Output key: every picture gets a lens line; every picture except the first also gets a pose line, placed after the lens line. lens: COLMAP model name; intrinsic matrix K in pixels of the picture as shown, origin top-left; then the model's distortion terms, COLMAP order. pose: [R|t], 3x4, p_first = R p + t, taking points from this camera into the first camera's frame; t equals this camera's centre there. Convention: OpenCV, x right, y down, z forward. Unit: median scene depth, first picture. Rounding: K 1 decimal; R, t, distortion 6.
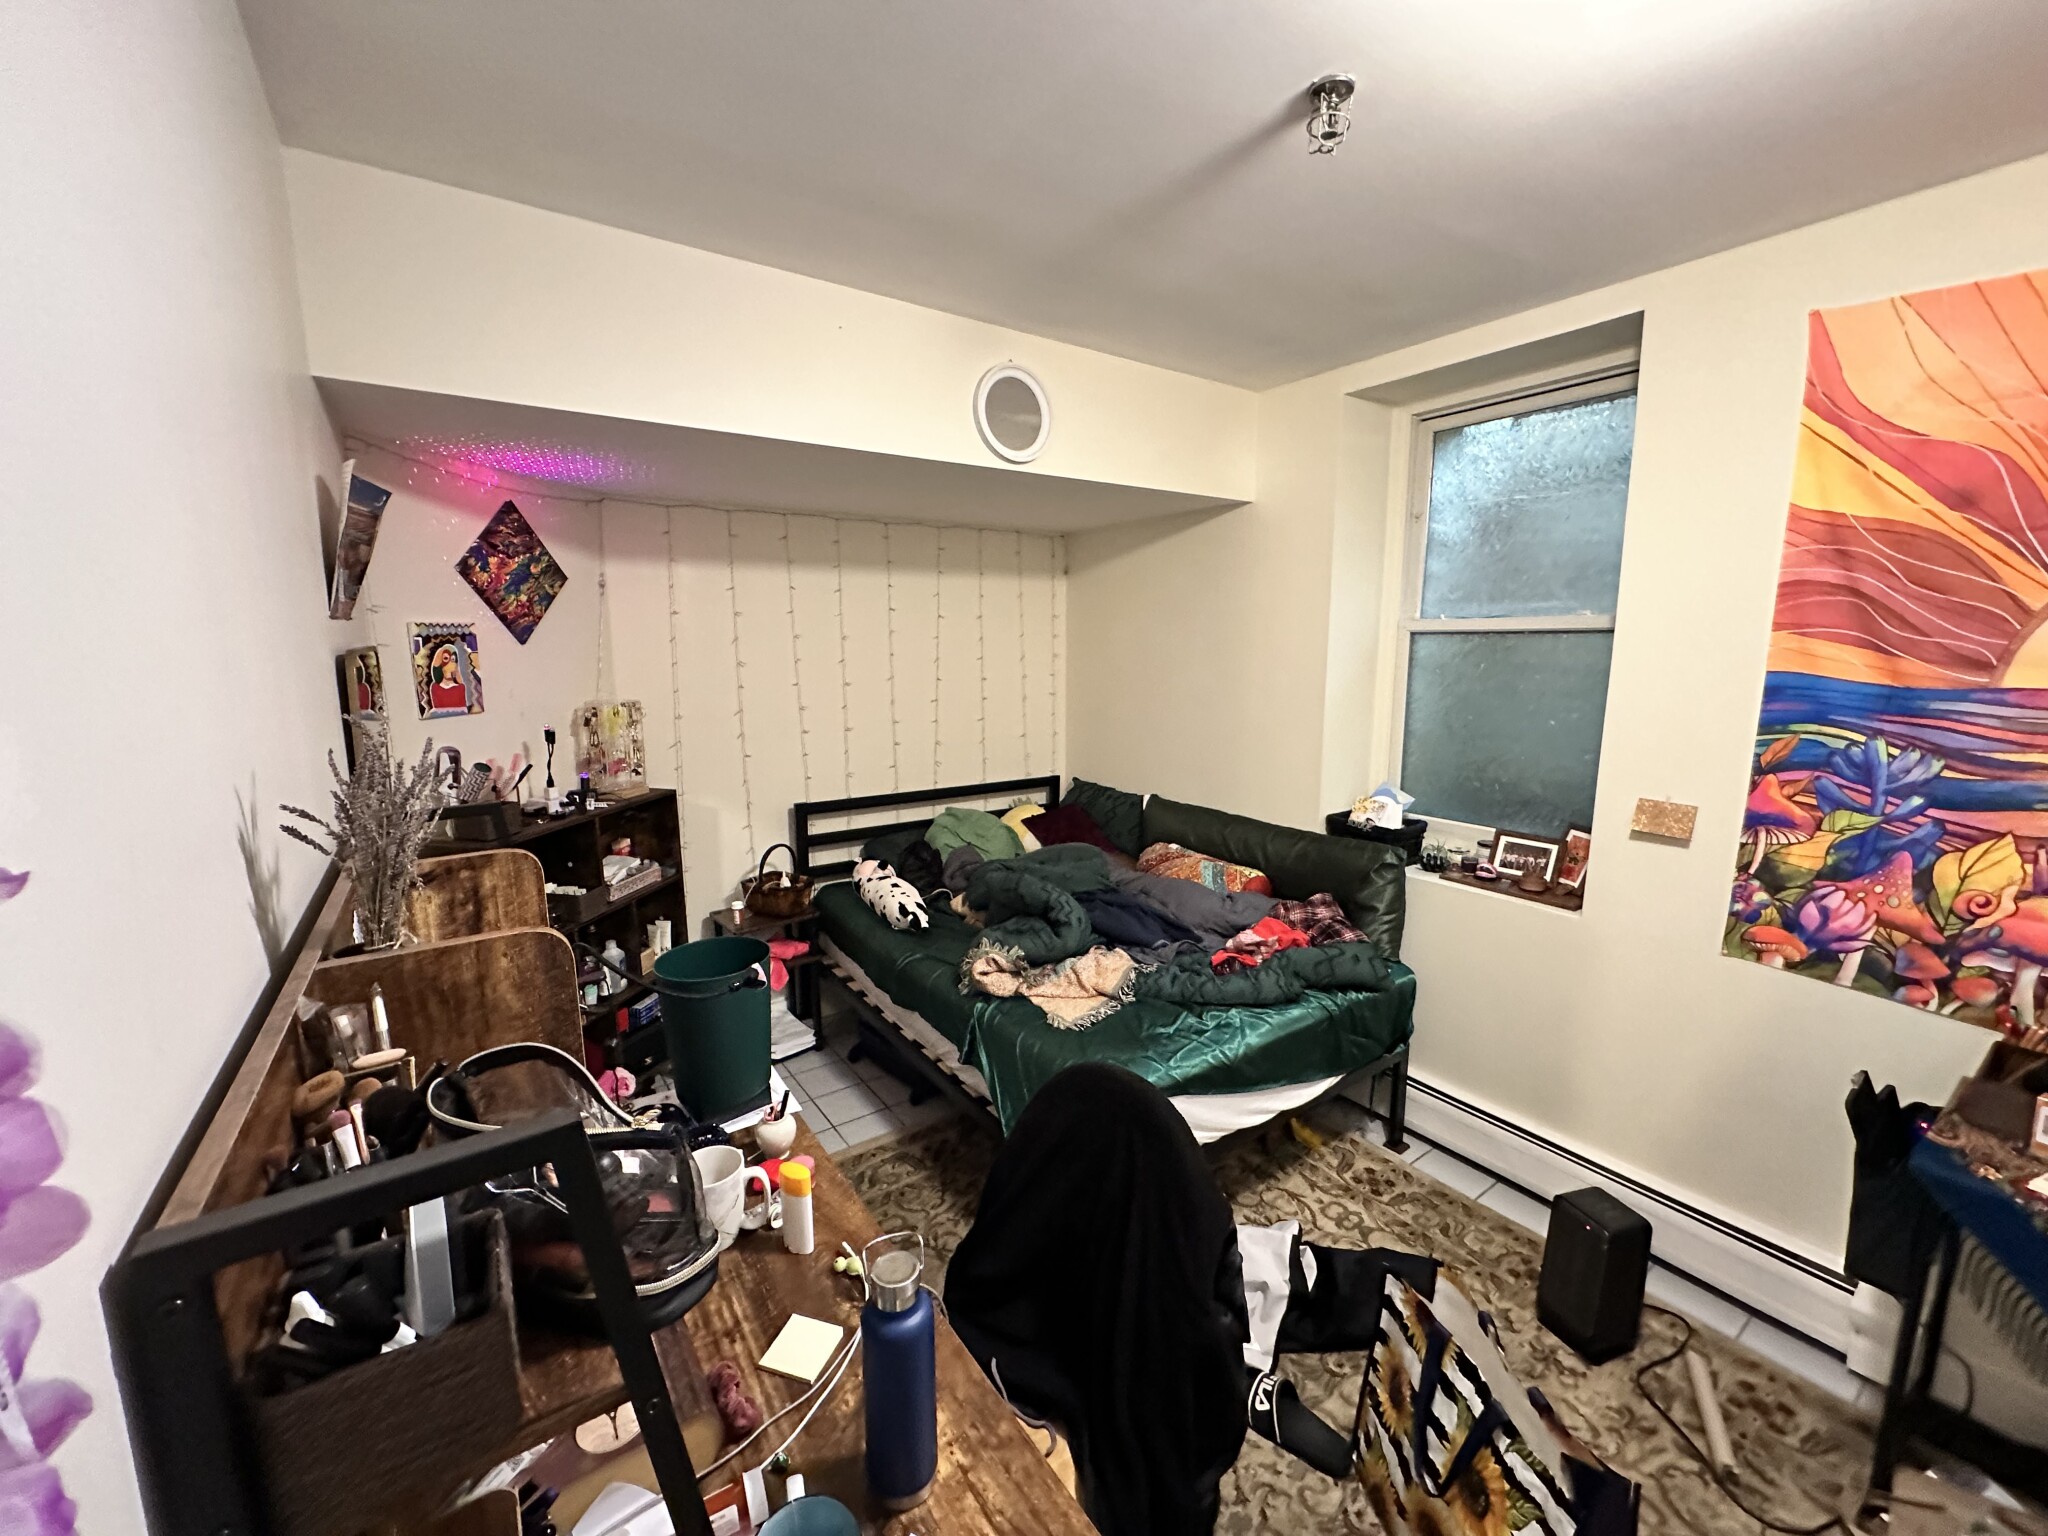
lens RADIAL K [[820.7, 0, 1029.2], [0, 820.7, 772.8], [0, 0, 1]] dist [-0.005541, 0.001412]
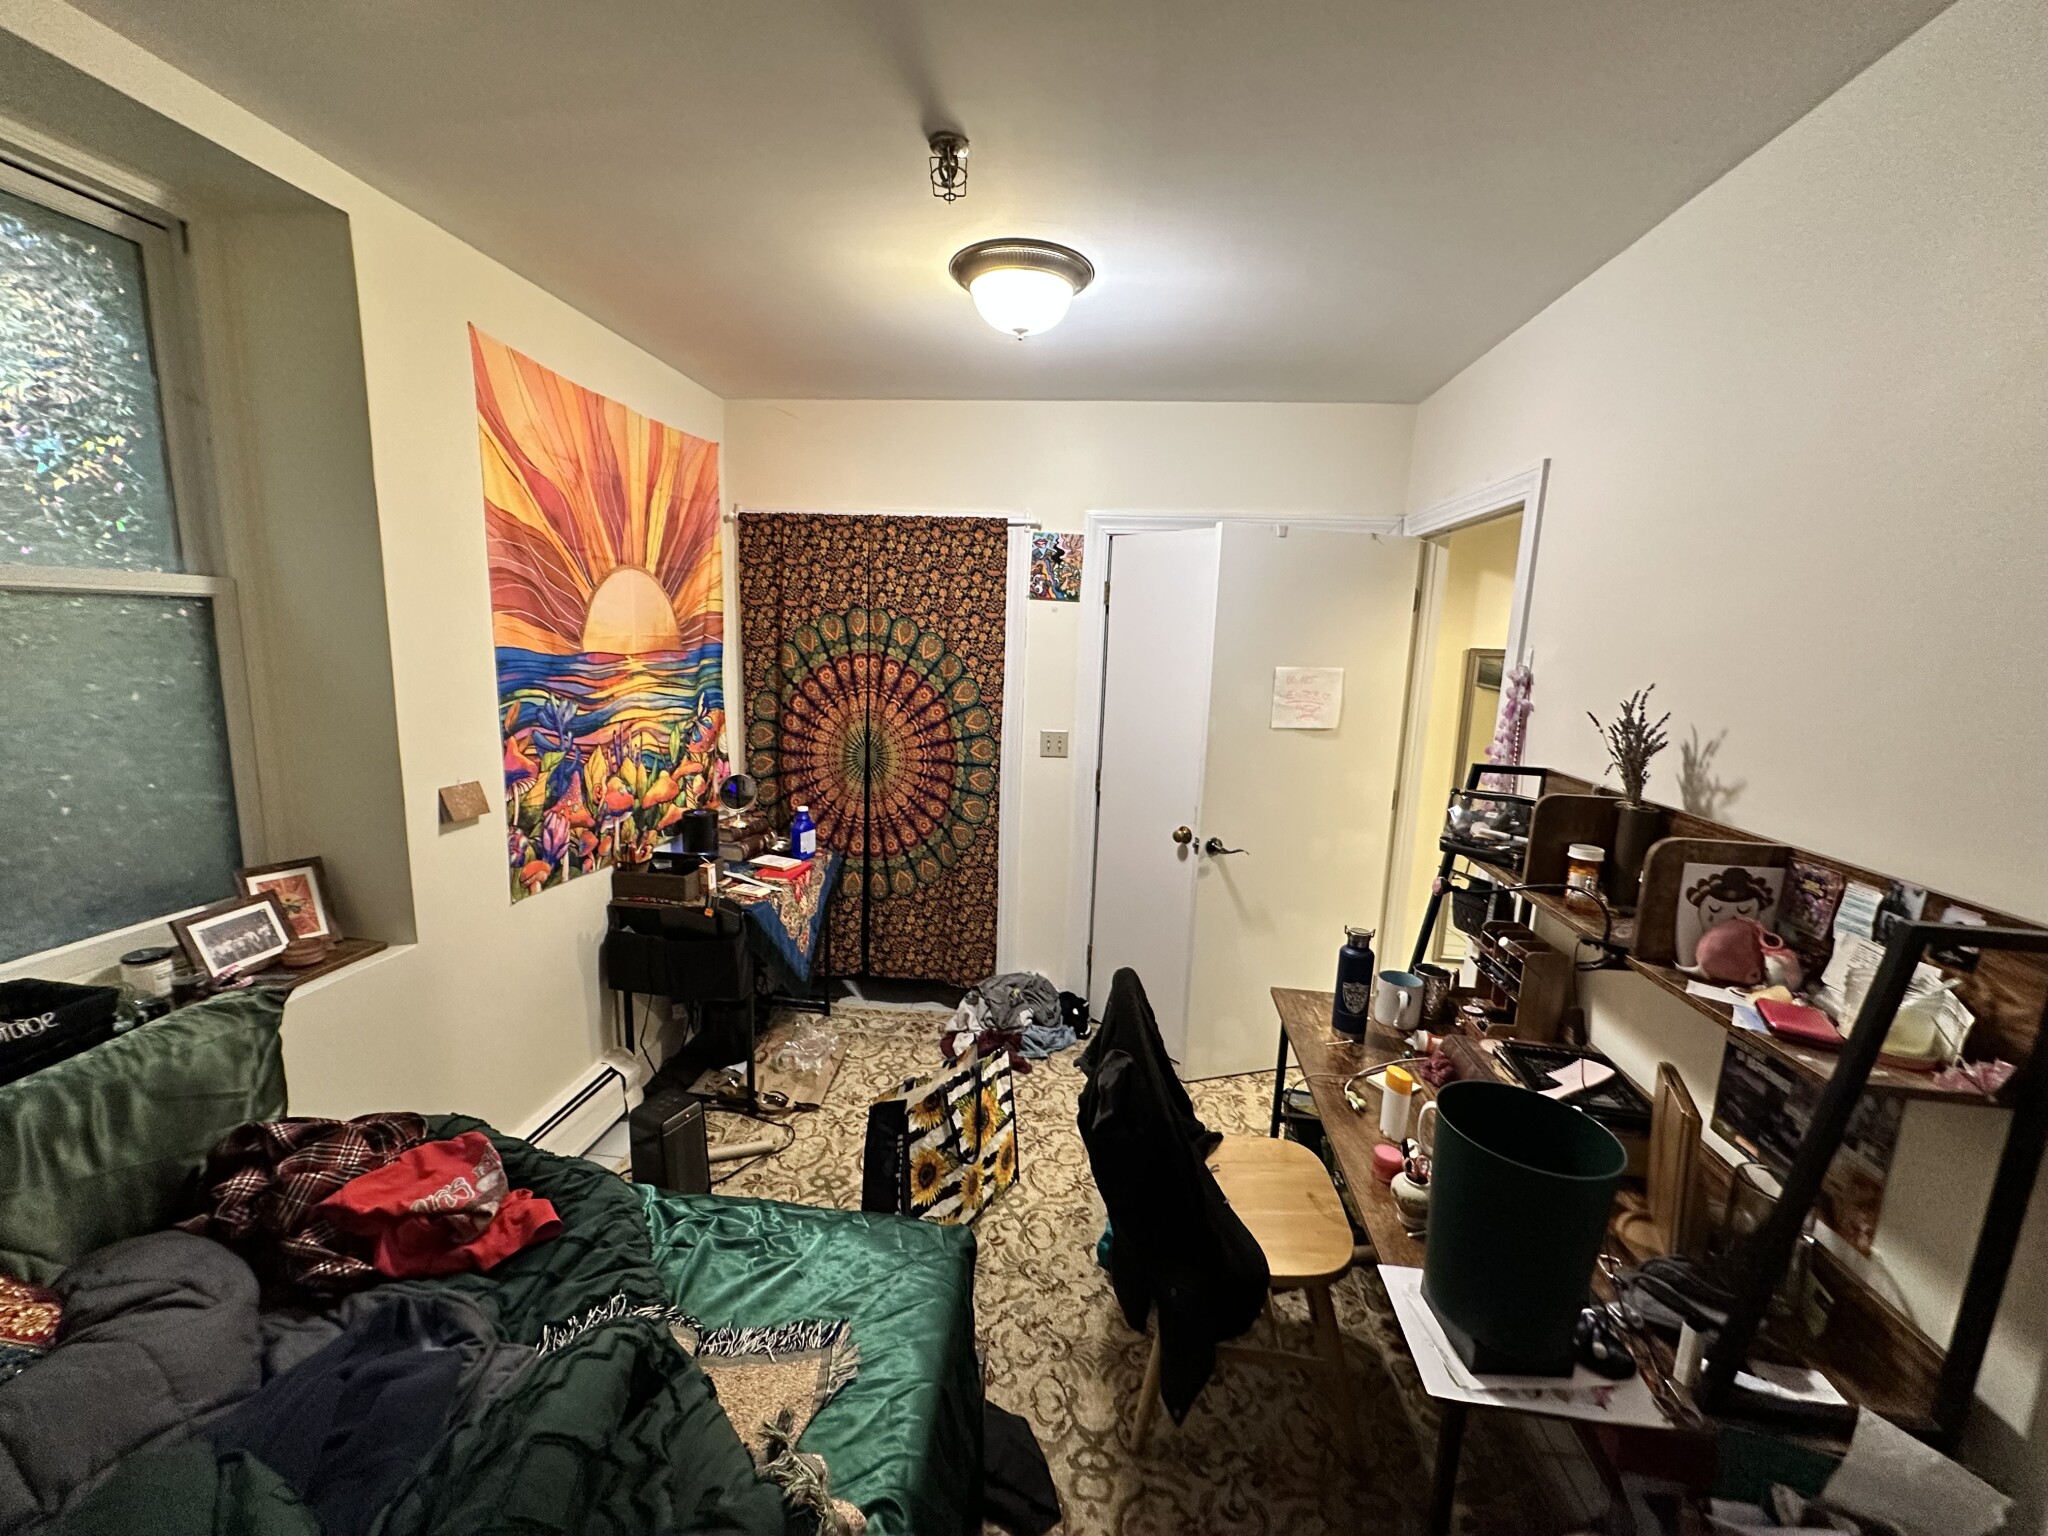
lens RADIAL K [[820.7, 0, 1023.1], [0, 820.7, 767.9], [0, 0, 1]] dist [-0.005541, 0.001412]
pose [[-0.752249, -0.134734, 0.644956, -0.395269], [0.069014, 0.957371, 0.280494, -0.237673], [-0.655255, 0.255512, -0.710883, 1.410903]]
